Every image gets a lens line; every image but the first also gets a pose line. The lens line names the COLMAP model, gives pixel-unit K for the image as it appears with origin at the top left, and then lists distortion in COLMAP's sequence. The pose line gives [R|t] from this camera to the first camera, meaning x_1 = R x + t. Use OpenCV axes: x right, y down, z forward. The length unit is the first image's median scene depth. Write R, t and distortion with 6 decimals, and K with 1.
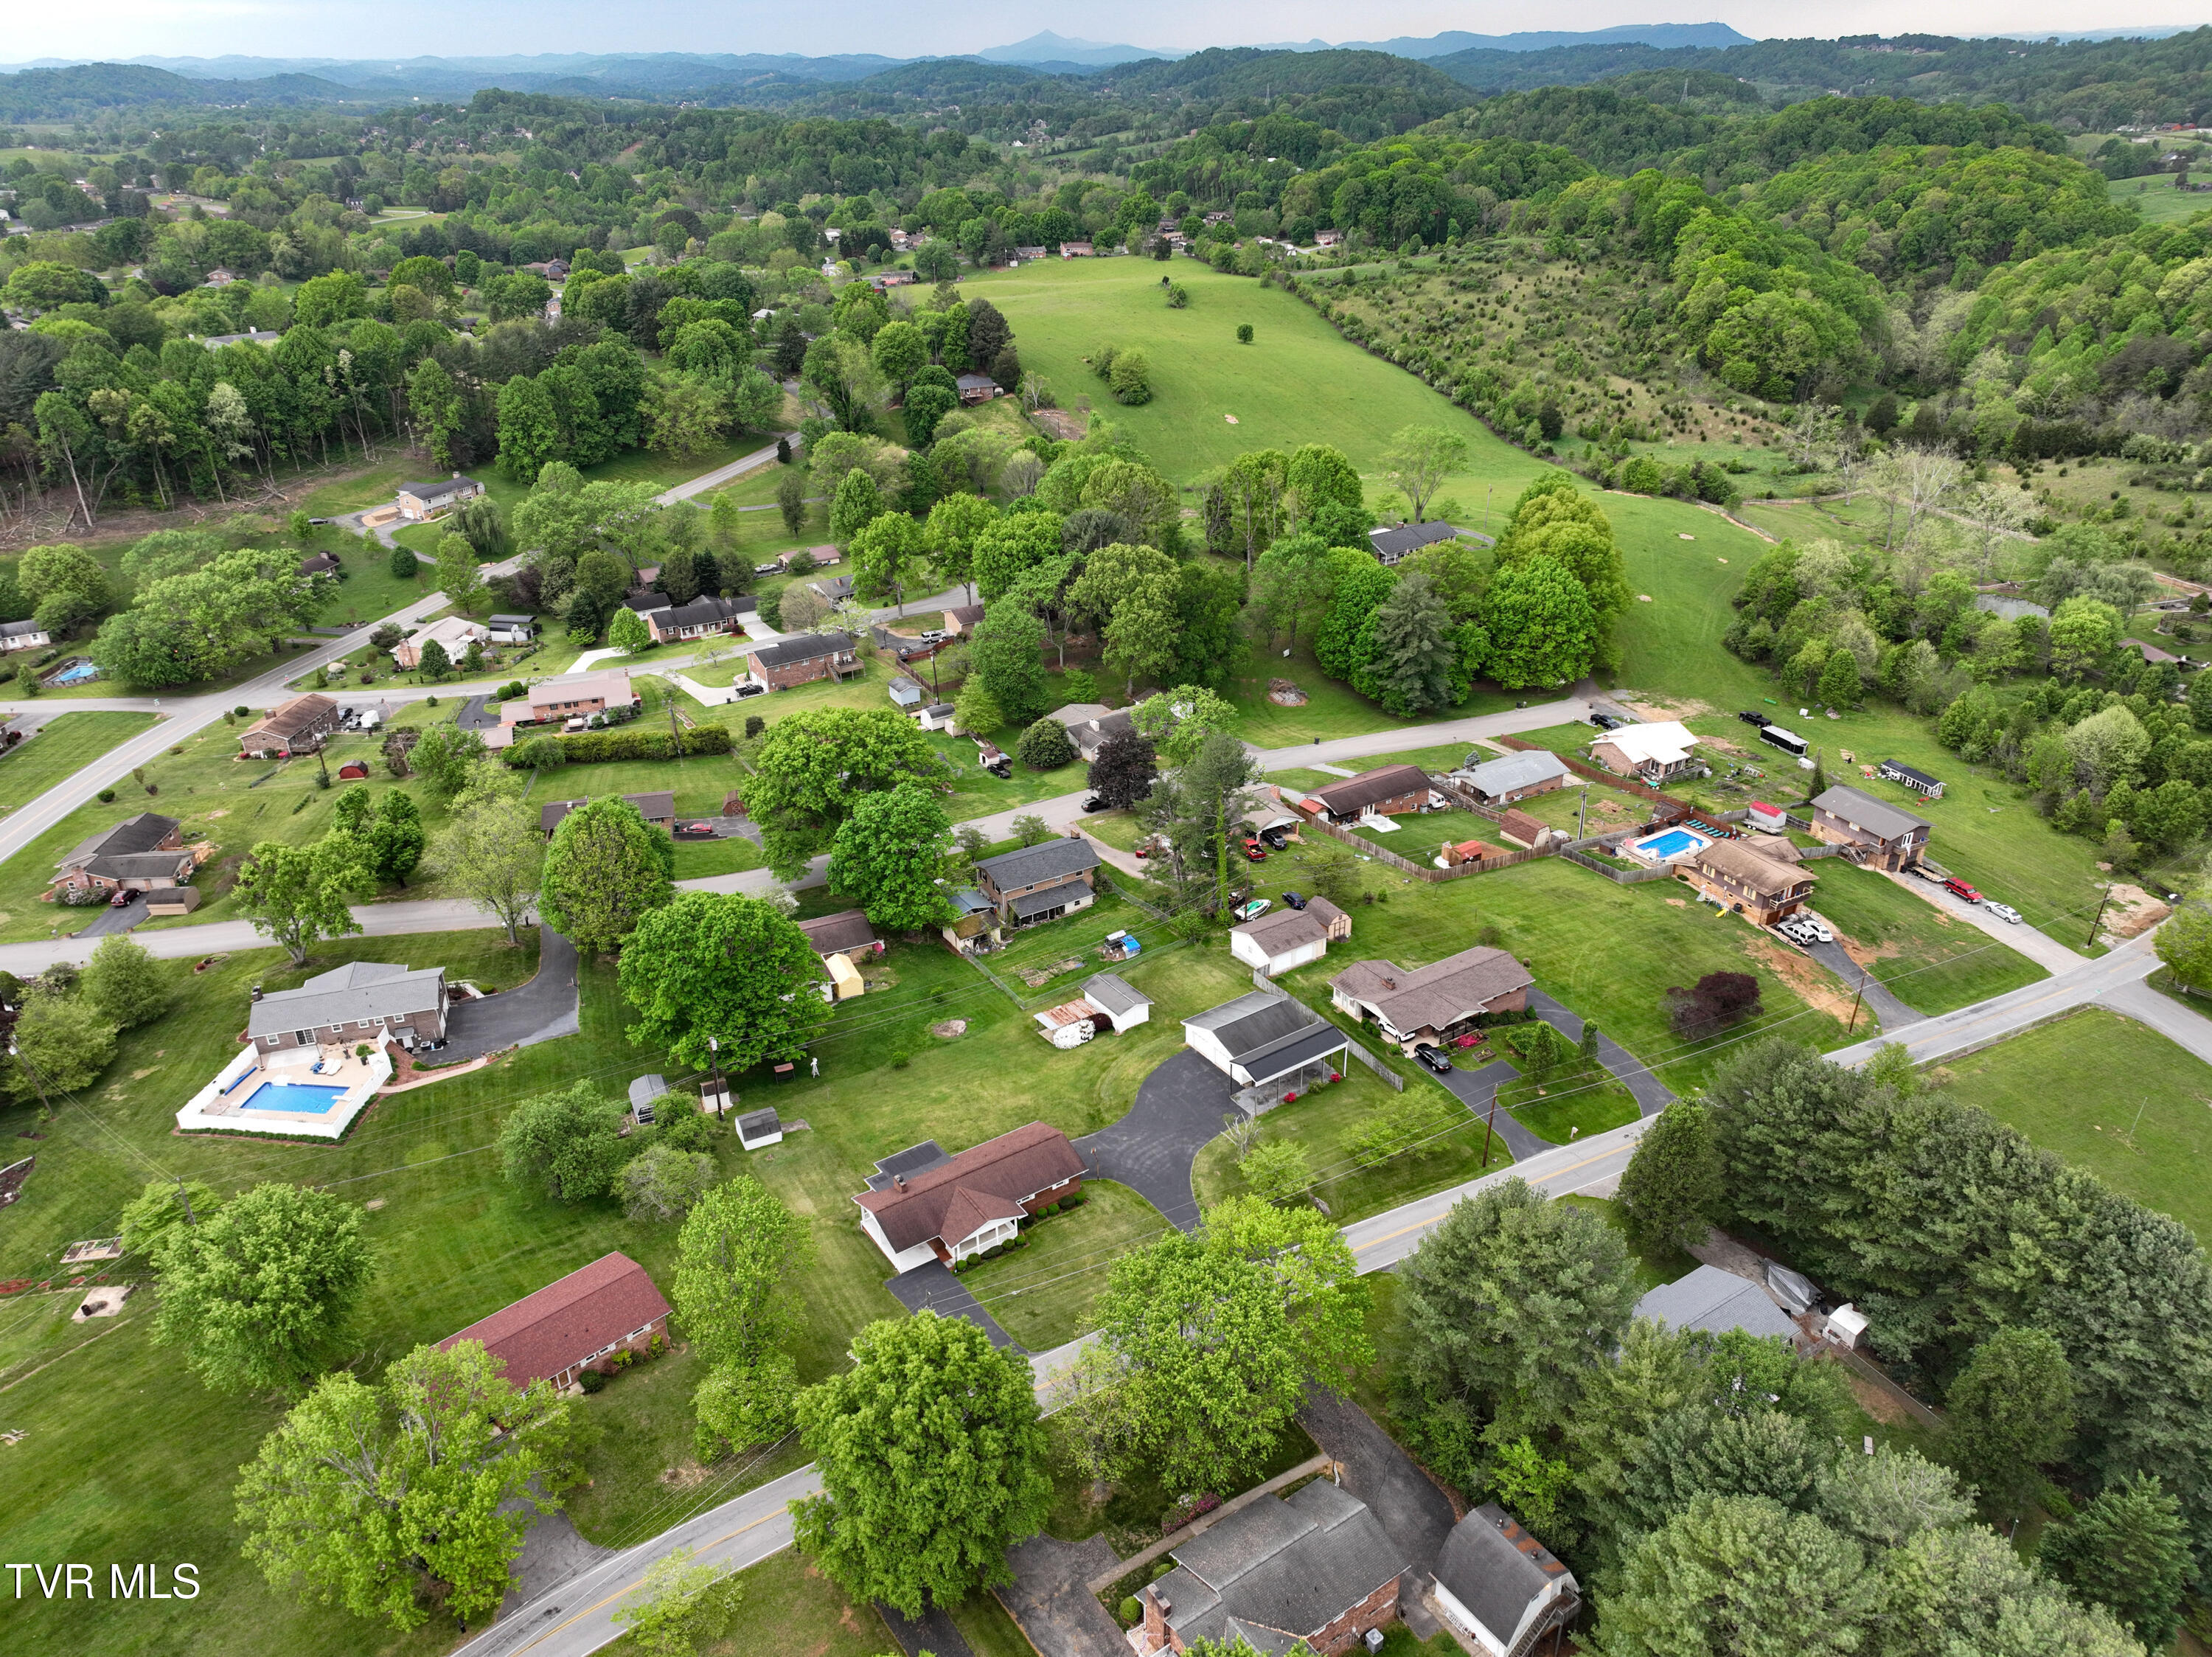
lens RADIAL K [[1559.6, 0, 1116.6], [0, 1559.6, 826.9], [0, 0, 1]] dist [-0.007123, 0.022604]
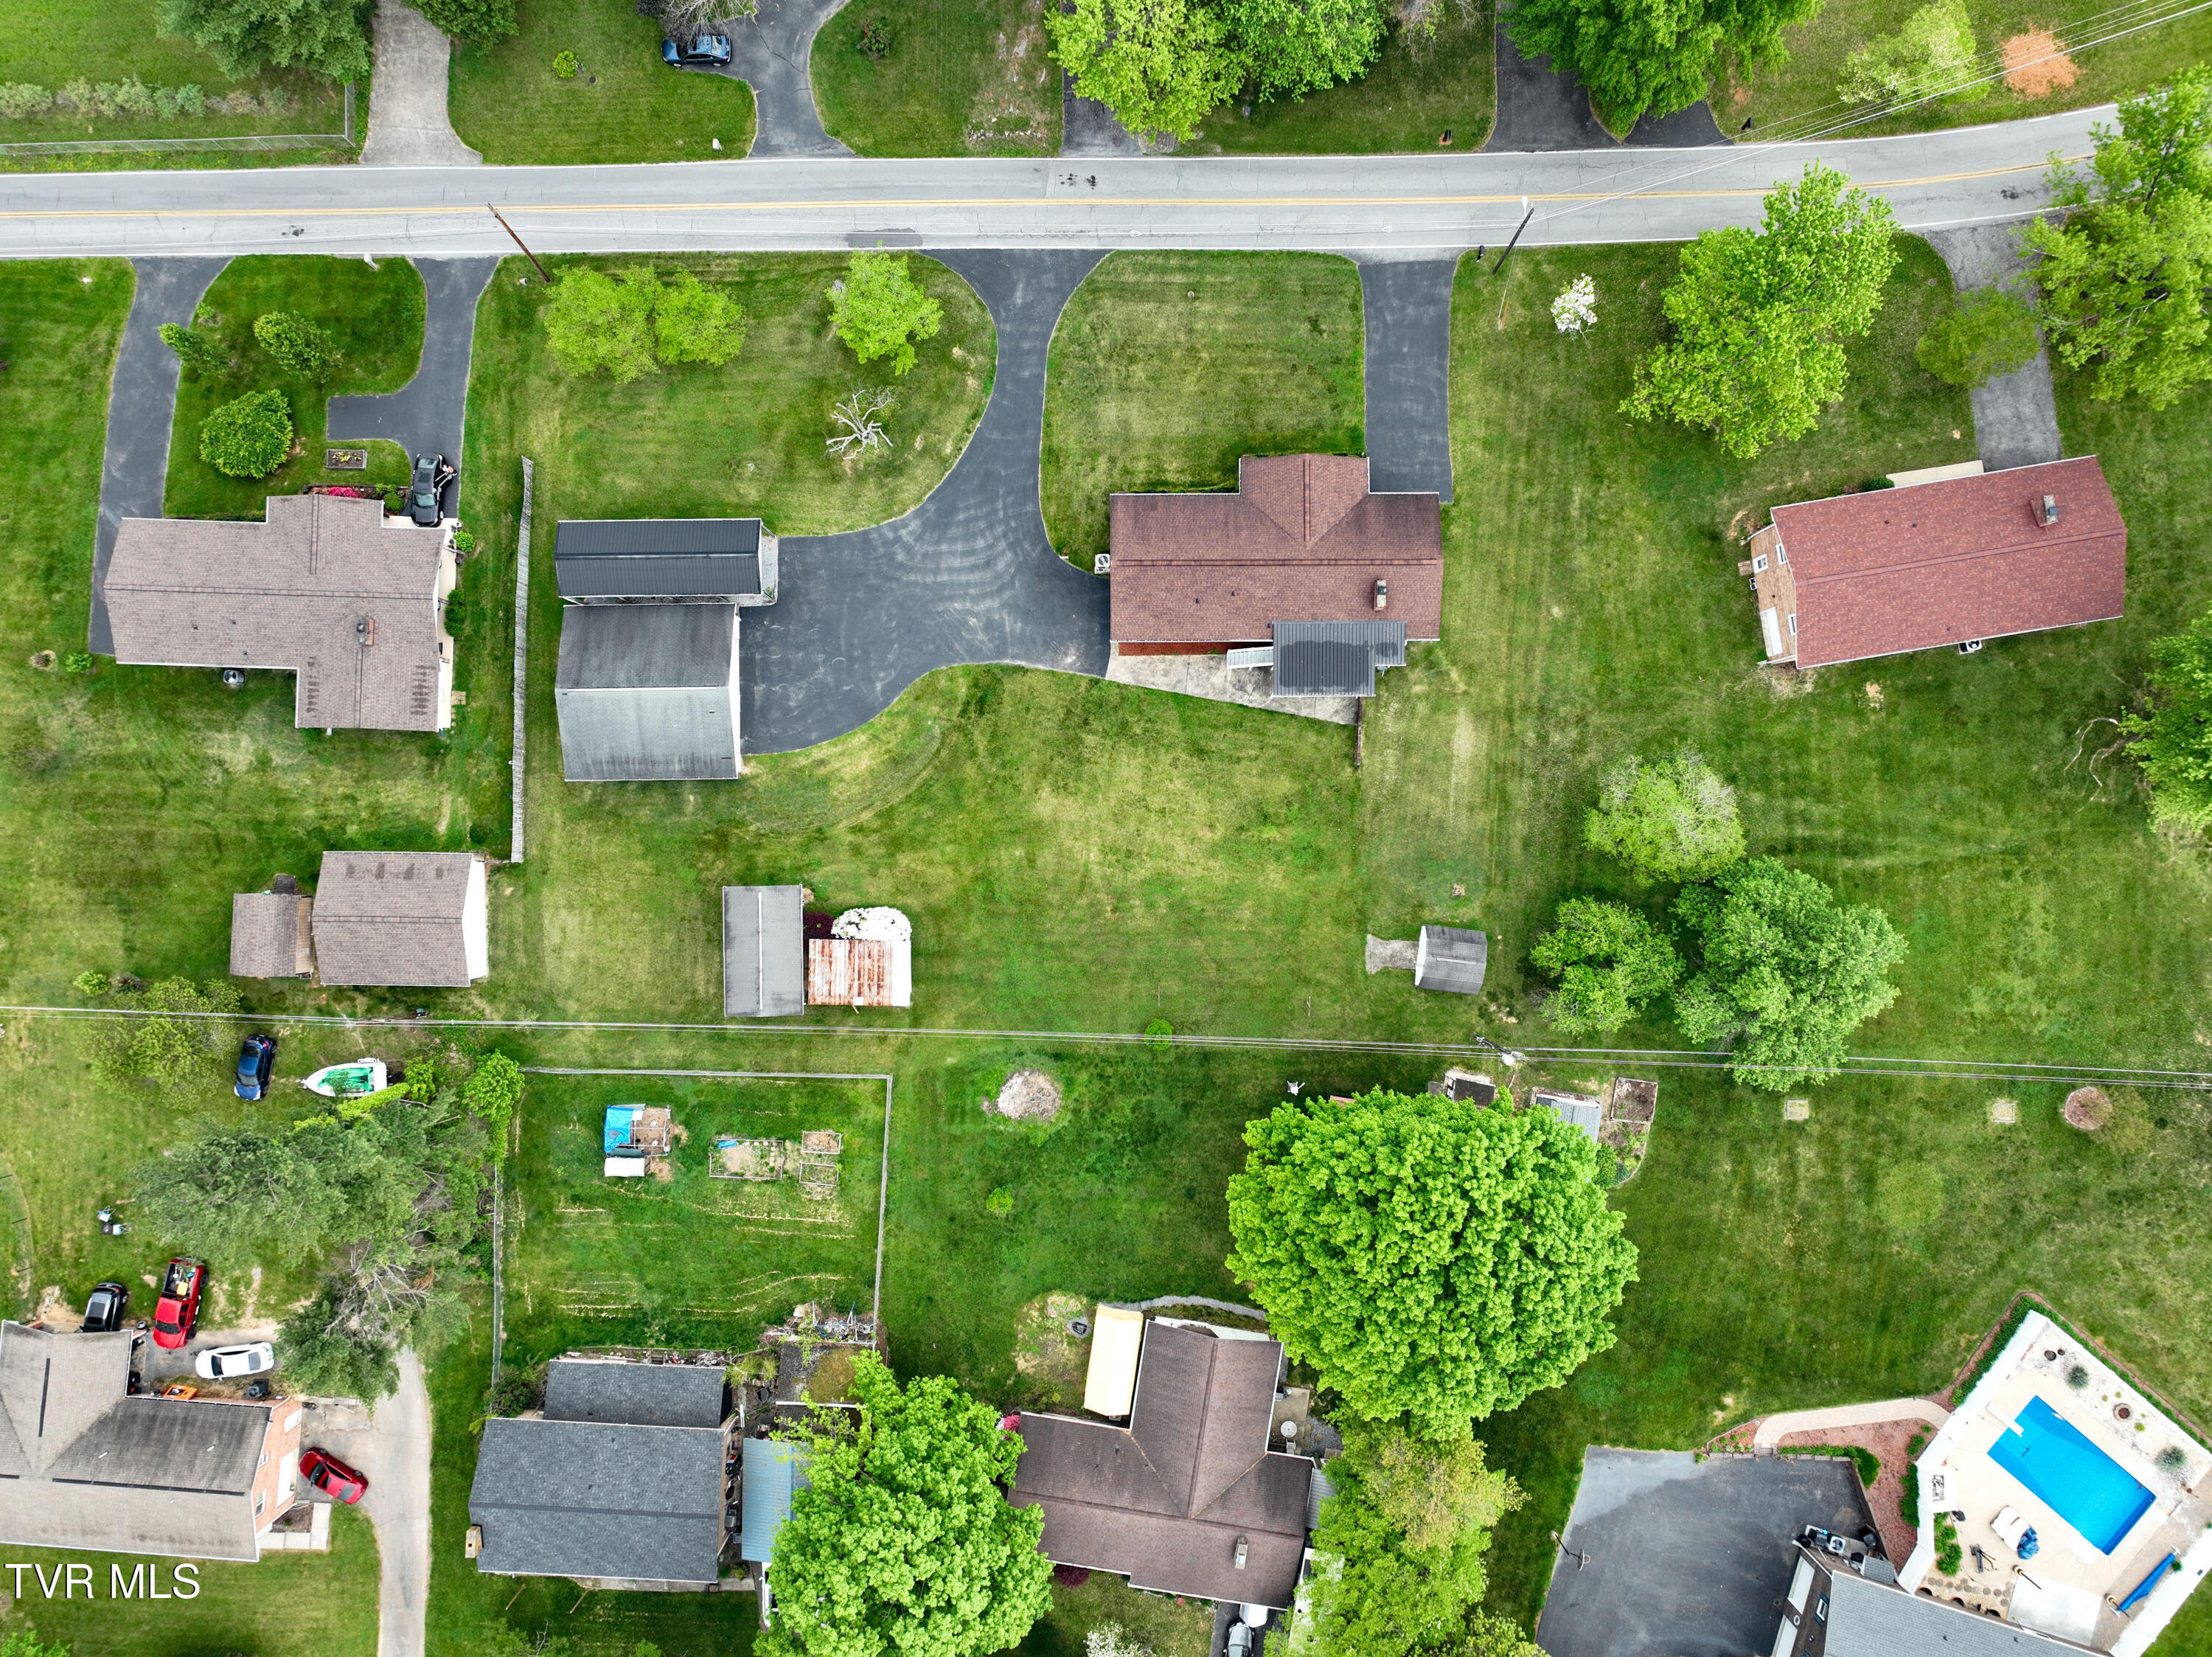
lens RADIAL K [[1559.6, 0, 1116.6], [0, 1559.6, 826.9], [0, 0, 1]] dist [-0.007123, 0.022604]
pose [[-0.831272, -0.555401, 0.022706, -0.057186], [0.260178, -0.352663, 0.898853, -0.210758], [-0.491216, 0.753099, 0.437662, 0.416308]]
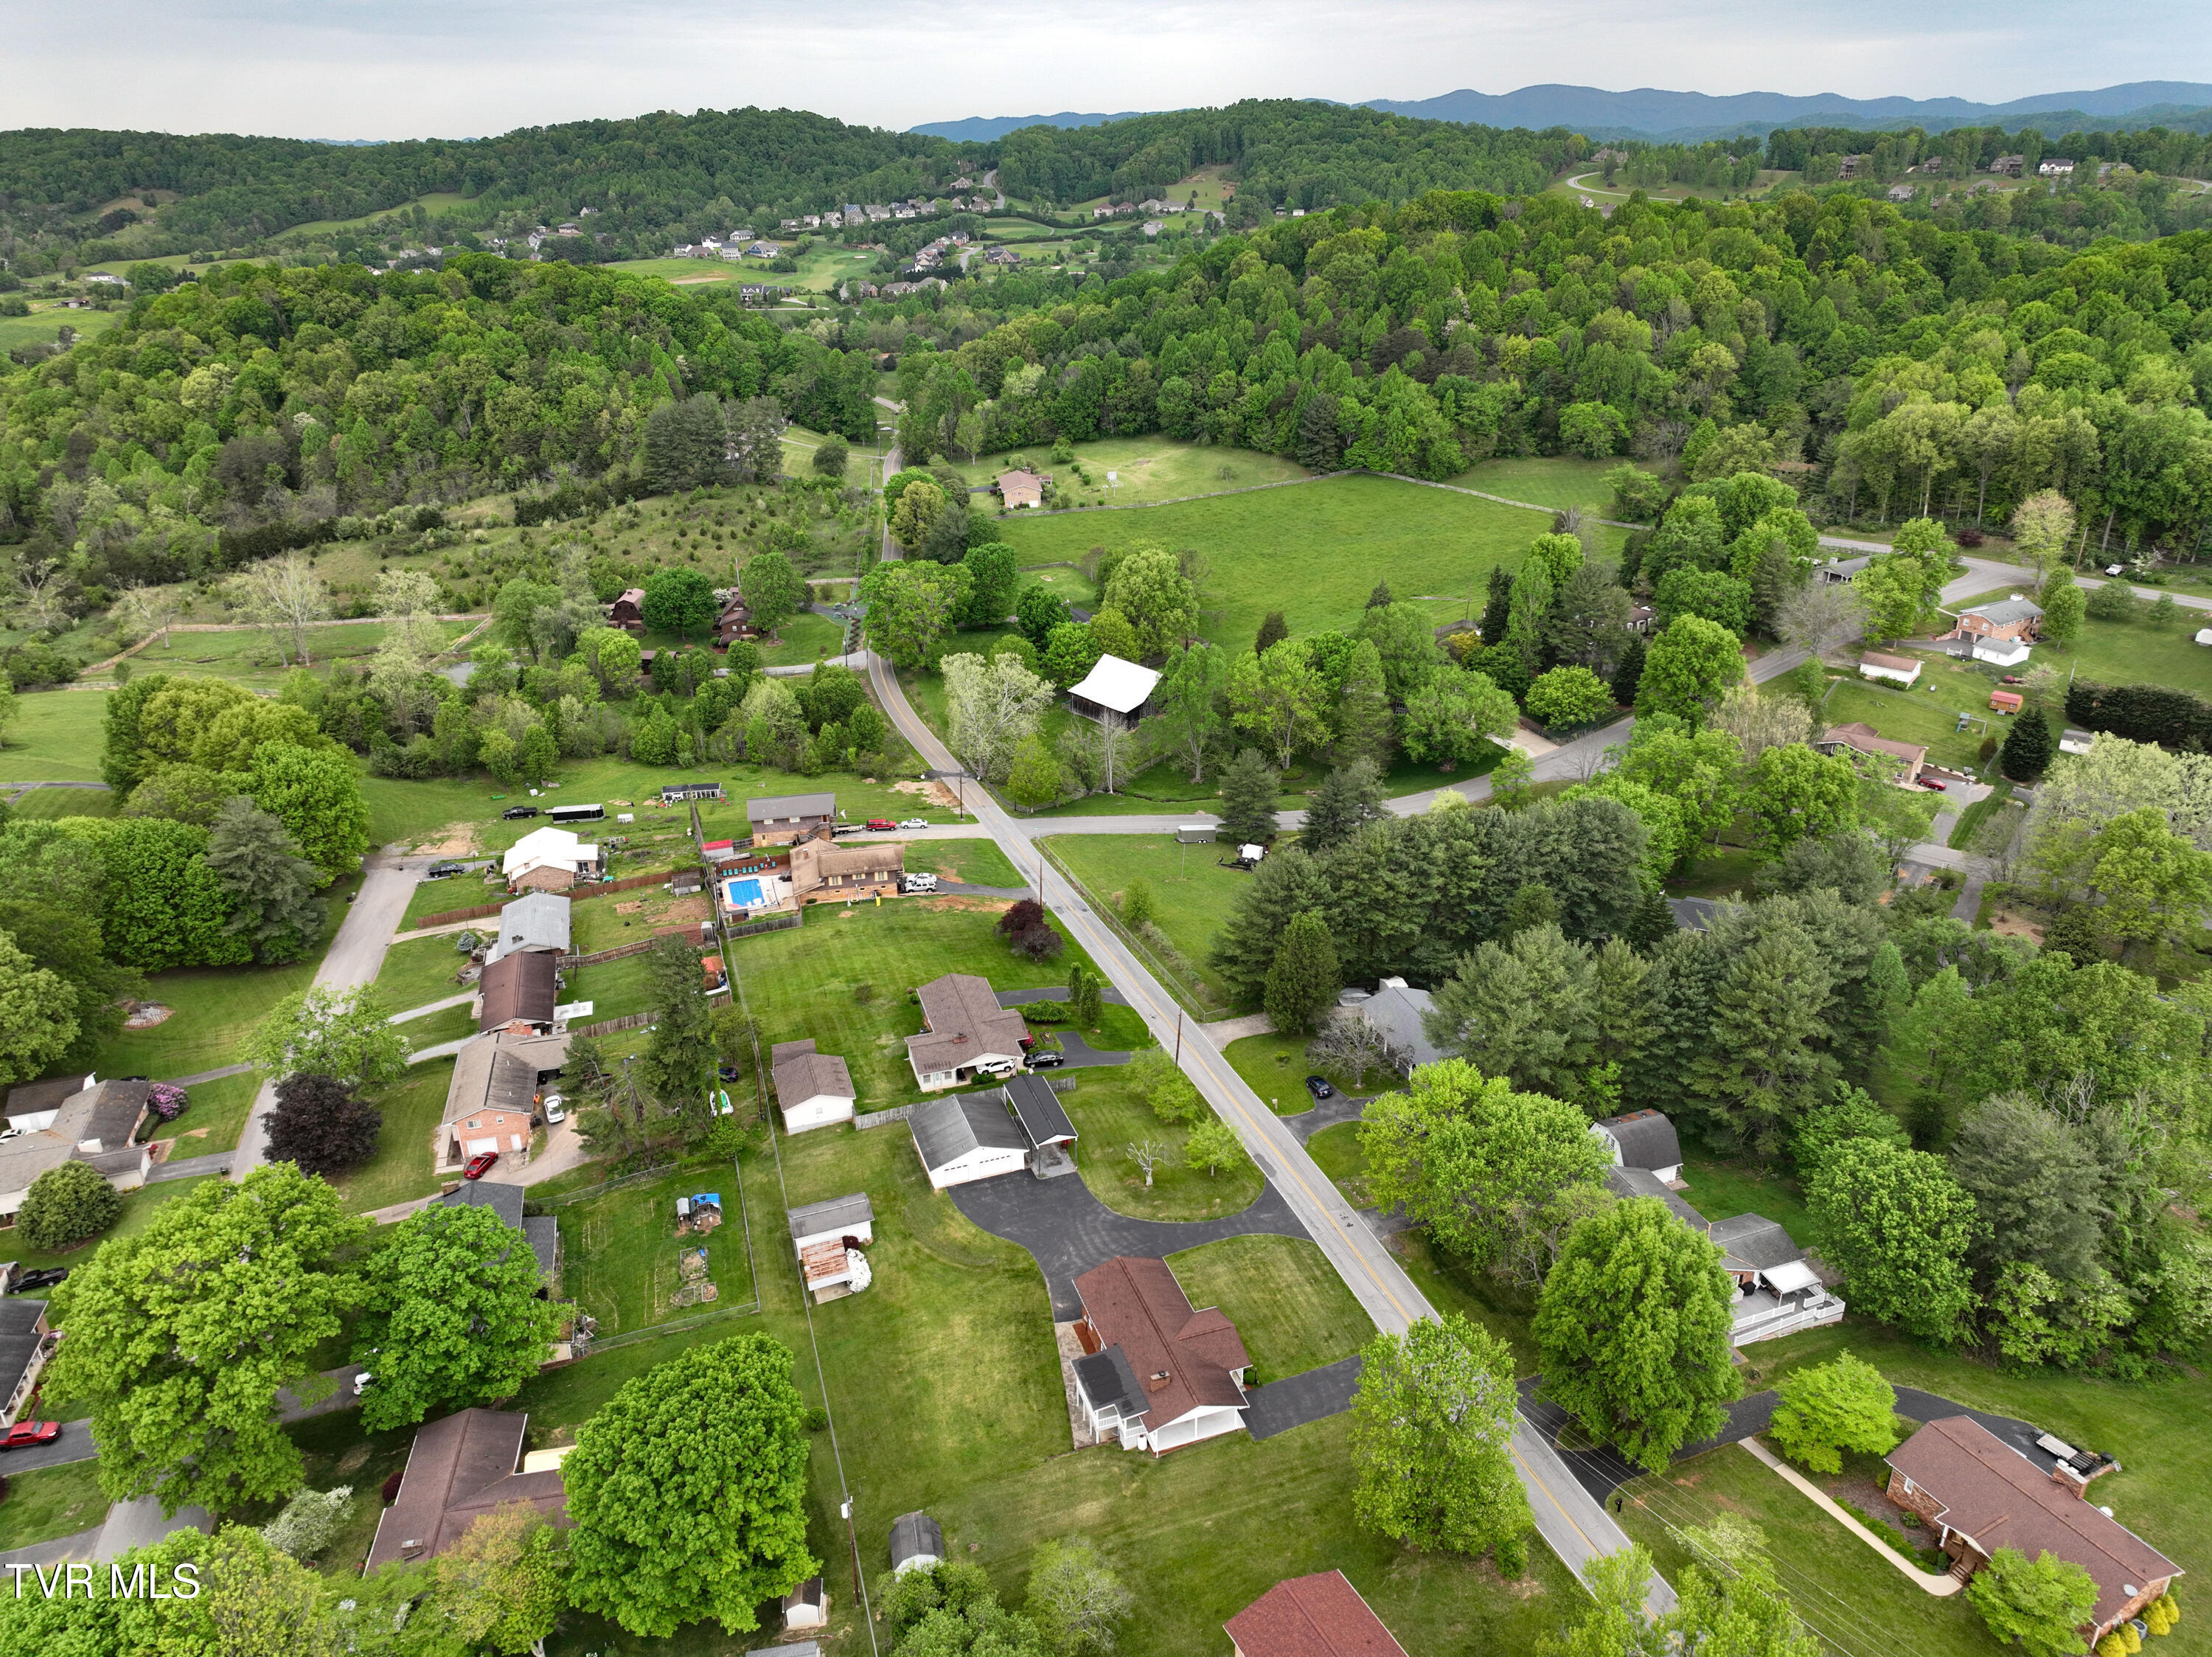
lens RADIAL K [[1559.6, 0, 1116.6], [0, 1559.6, 826.9], [0, 0, 1]] dist [-0.007123, 0.022604]
pose [[0.252583, -0.377721, 0.890802, -0.416780], [0.439059, 0.865155, 0.242352, -0.141038], [-0.862223, 0.329900, 0.384365, 0.278293]]
